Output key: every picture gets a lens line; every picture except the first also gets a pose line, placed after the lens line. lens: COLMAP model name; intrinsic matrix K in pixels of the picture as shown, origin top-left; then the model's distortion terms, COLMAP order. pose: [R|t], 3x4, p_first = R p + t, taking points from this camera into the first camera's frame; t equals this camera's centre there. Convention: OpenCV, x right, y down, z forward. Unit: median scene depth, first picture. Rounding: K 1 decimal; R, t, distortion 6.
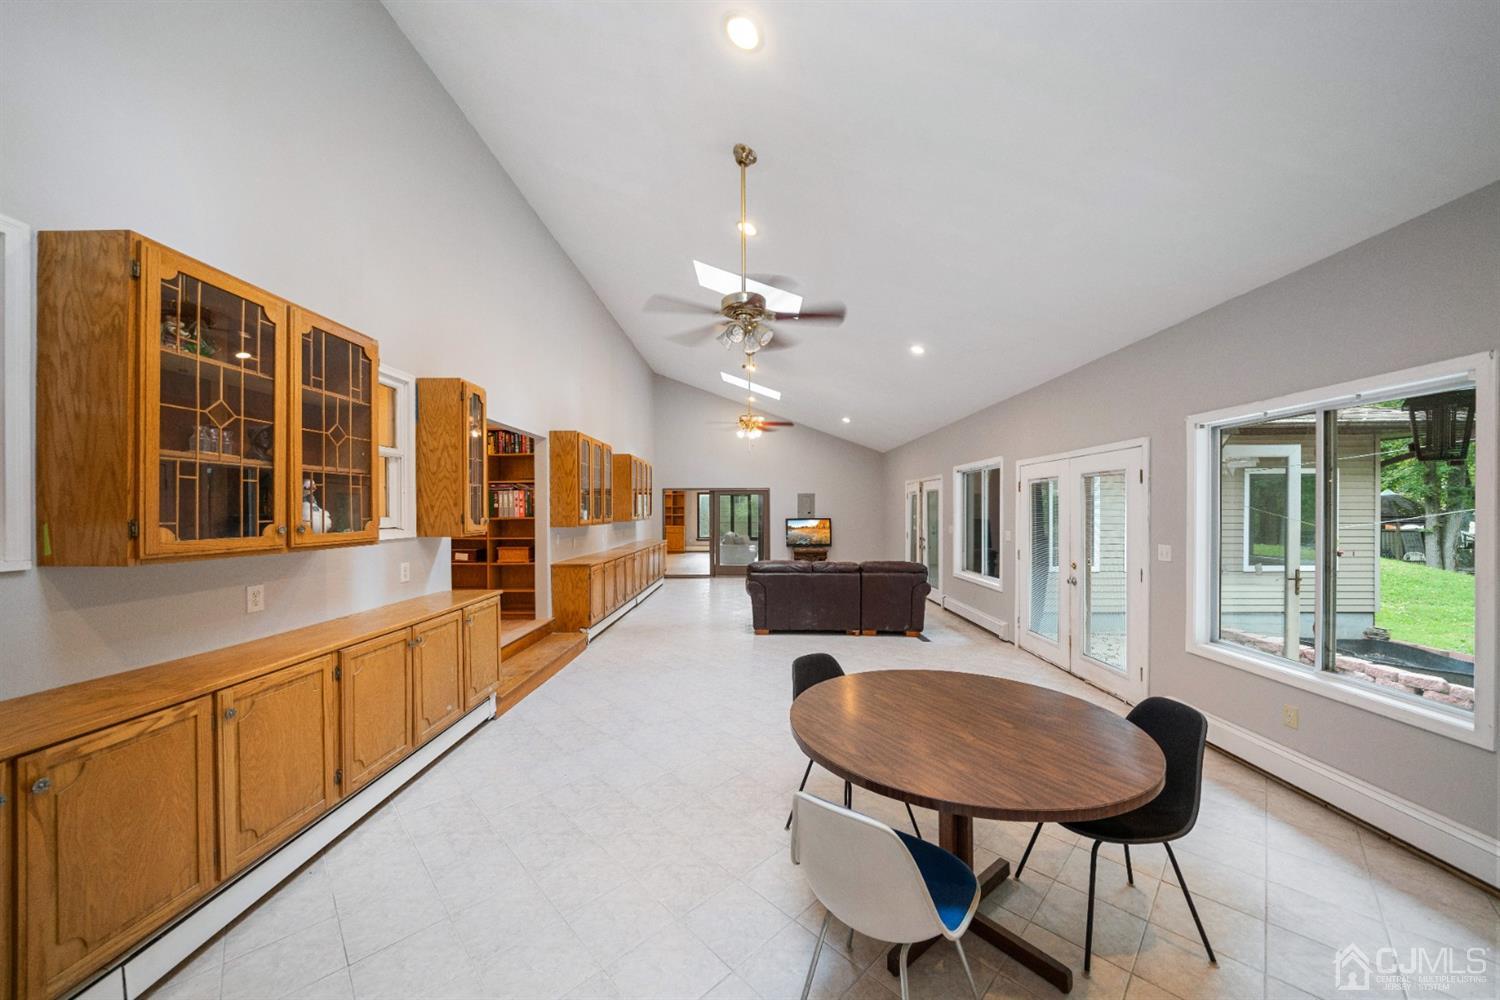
lens RADIAL K [[506.1, 0, 750.8], [0, 506.1, 514.4], [0, 0, 1]] dist [0.000268, 0.000022]
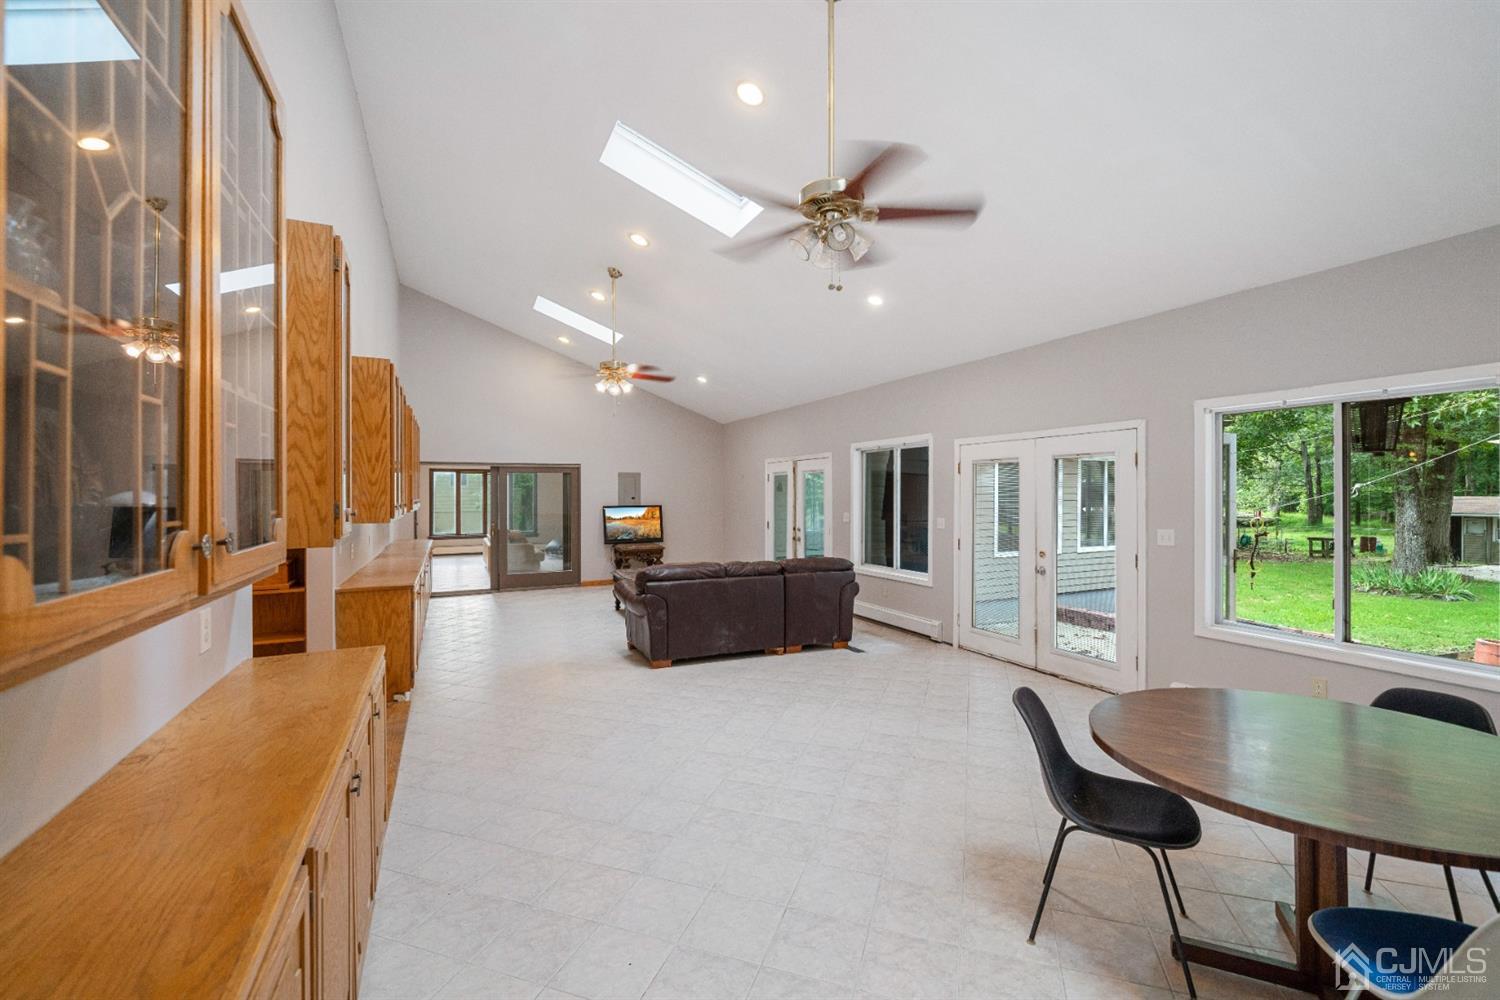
lens RADIAL K [[626.0, 0, 750.0], [0, 626.0, 500.0], [0, 0, 1]] dist [0.000352, 0.000075]
pose [[0.898465, -0.003648, 0.439030, -0.260738], [0.003852, 0.999992, 0.000425, -0.000247], [-0.439029, 0.001309, 0.898472, 0.150868]]
